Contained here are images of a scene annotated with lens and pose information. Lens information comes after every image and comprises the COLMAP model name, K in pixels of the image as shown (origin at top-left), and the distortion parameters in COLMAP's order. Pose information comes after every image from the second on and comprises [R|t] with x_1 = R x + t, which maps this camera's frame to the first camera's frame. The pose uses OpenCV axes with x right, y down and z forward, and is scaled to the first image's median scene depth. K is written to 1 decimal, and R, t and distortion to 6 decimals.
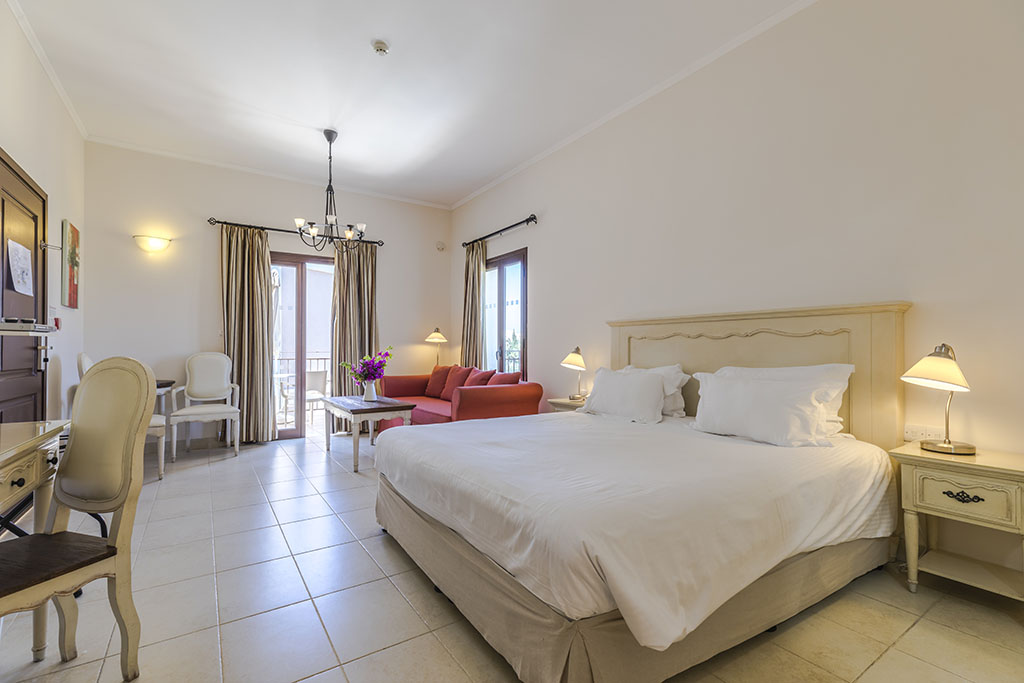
lens RADIAL K [[466.0, 0, 512.0], [0, 466.0, 341.5], [0, 0, 1]] dist [-0.001140, -0.000033]
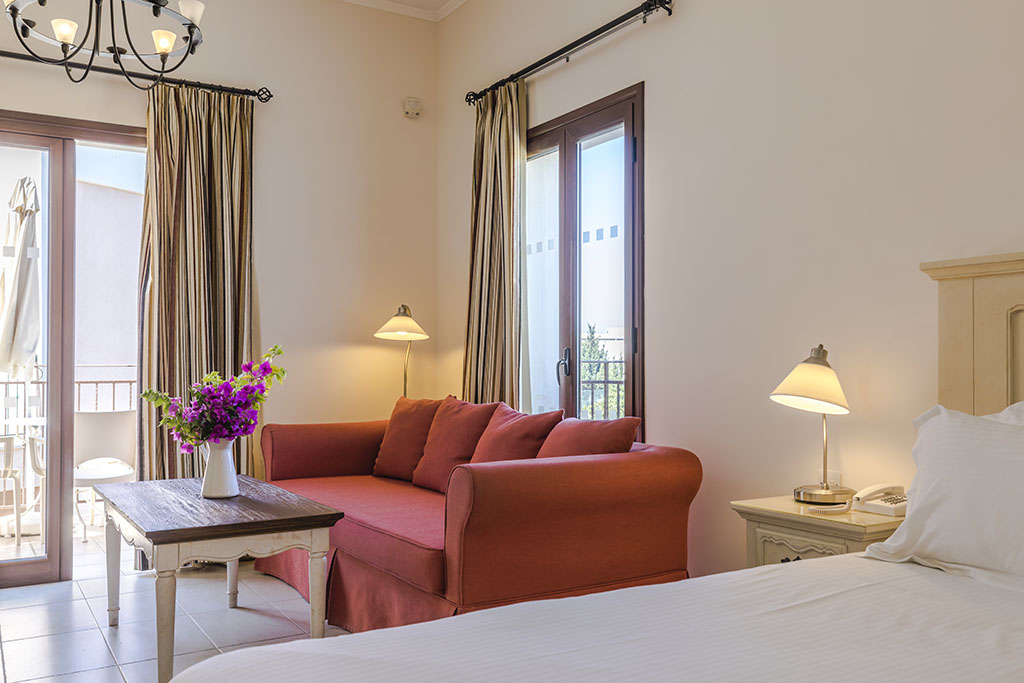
lens RADIAL K [[882.0, 0, 512.0], [0, 882.0, 341.5], [0, 0, 1]] dist [0.007523, 0.001481]
pose [[0.999293, -0.000605, -0.037584, -0.041809], [0.000219, 0.999947, -0.010260, 0.011137], [0.037589, 0.010244, 0.999241, 0.262691]]
